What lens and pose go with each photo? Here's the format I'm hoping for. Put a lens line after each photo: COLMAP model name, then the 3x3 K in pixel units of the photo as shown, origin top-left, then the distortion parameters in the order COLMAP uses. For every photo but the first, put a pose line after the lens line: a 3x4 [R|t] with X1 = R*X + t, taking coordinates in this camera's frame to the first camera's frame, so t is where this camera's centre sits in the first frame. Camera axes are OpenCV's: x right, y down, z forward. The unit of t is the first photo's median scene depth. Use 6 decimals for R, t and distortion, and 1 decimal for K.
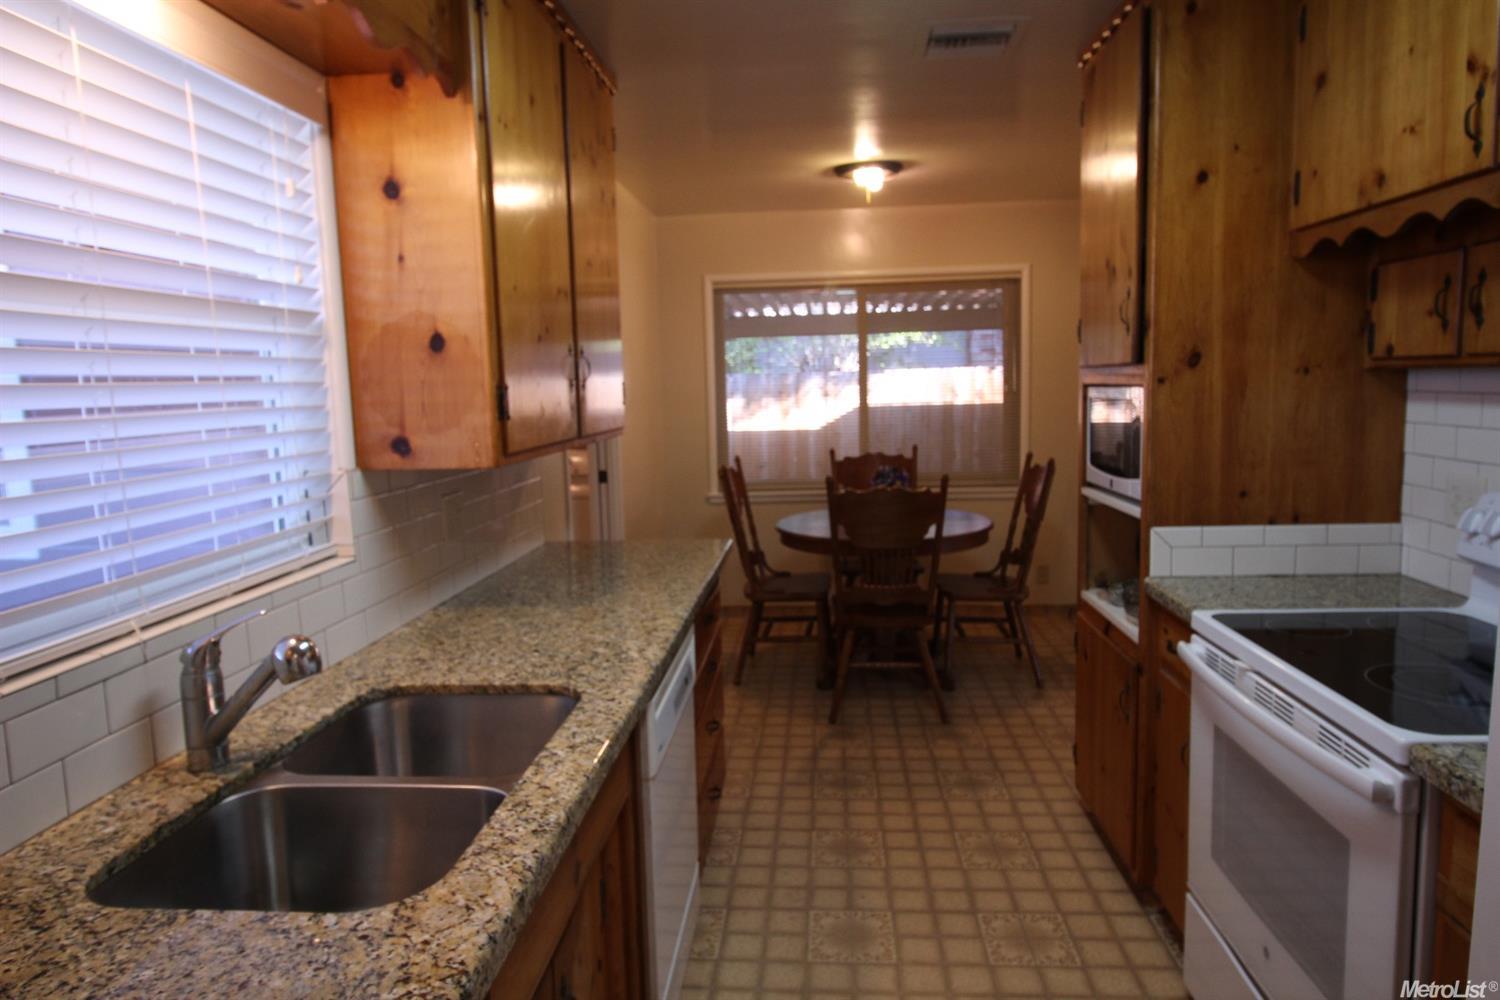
lens RADIAL K [[950.1, 0, 749.2], [0, 950.1, 497.0], [0, 0, 1]] dist [0.001384, 0.000505]
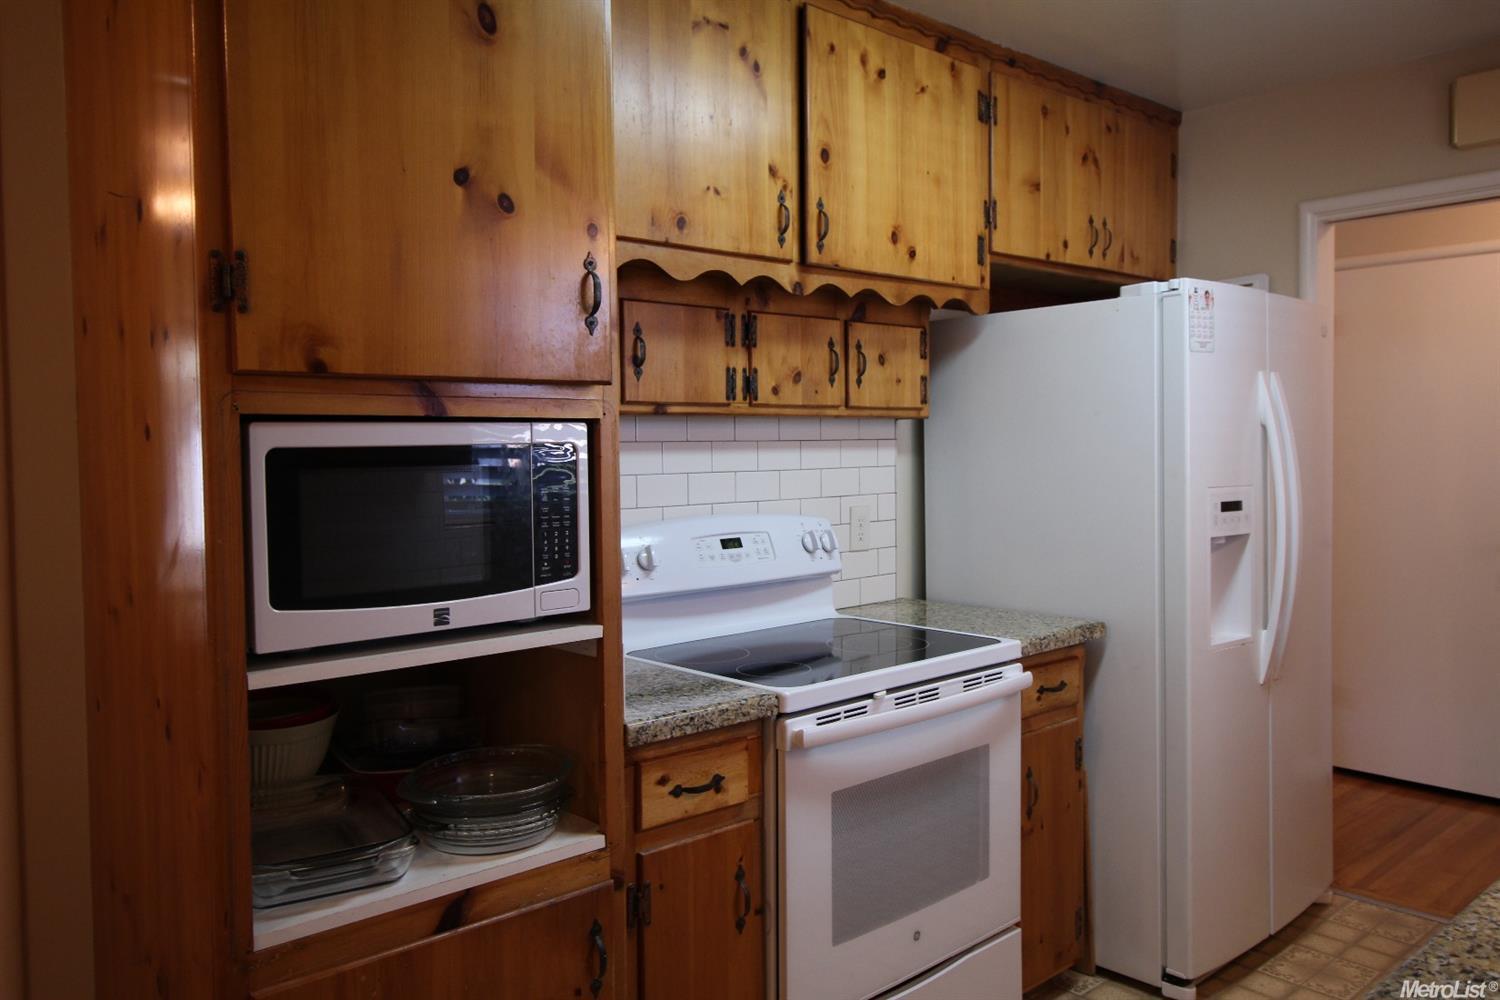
lens RADIAL K [[1134.4, 0, 747.3], [0, 1134.4, 492.9], [0, 0, 1]] dist [0.011975, -0.001706]
pose [[-0.724616, 0.008309, 0.689103, -0.206266], [0.117765, 0.986712, 0.111937, -0.178452], [-0.679016, 0.162264, -0.715966, 1.853993]]
